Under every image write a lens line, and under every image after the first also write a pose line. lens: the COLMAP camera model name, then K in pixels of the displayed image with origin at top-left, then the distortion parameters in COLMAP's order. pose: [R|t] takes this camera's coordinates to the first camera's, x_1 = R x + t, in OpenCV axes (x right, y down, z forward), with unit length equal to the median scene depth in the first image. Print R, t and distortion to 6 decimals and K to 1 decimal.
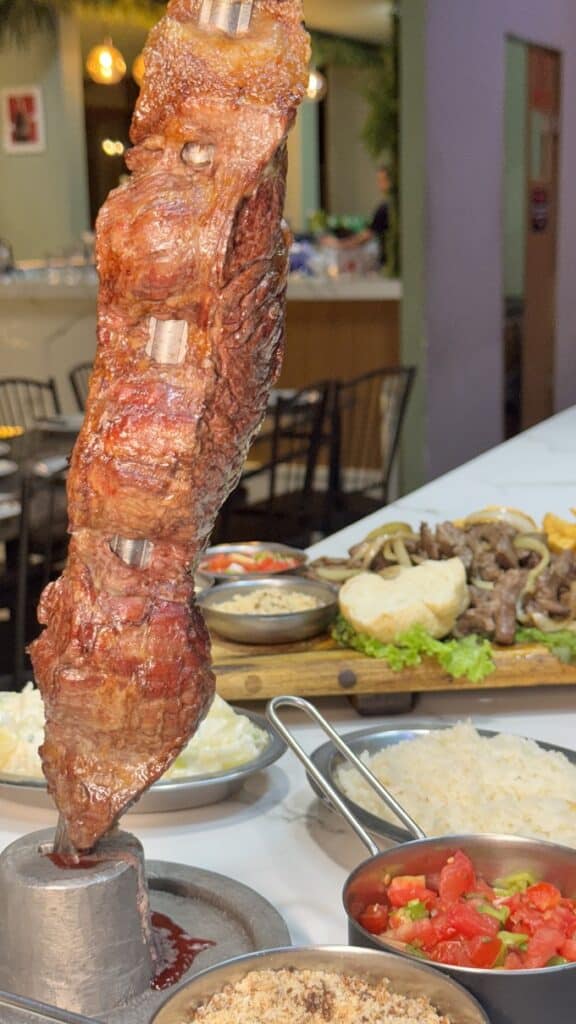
lens RADIAL K [[1423.9, 0, 288.0], [0, 1423.9, 512.0], [0, 0, 1]] dist [0.106280, -0.003240]
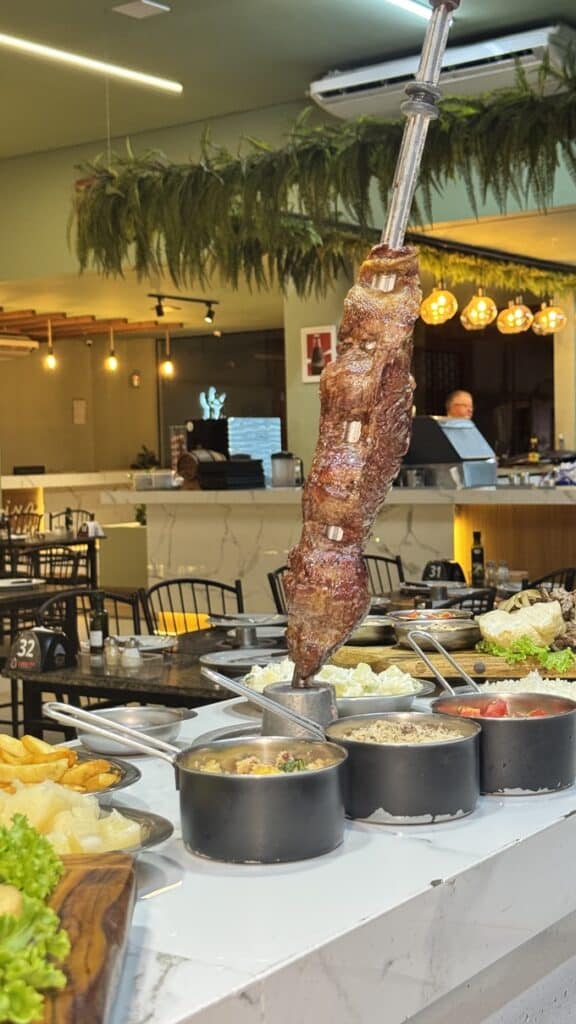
lens RADIAL K [[1423.9, 0, 288.0], [0, 1423.9, 512.0], [0, 0, 1]] dist [0.106280, -0.003240]
pose [[0.980090, 0.008086, -0.198388, 0.240735], [-0.038880, 0.987643, -0.151819, 0.319440], [0.194708, 0.156510, 0.968294, -1.029608]]
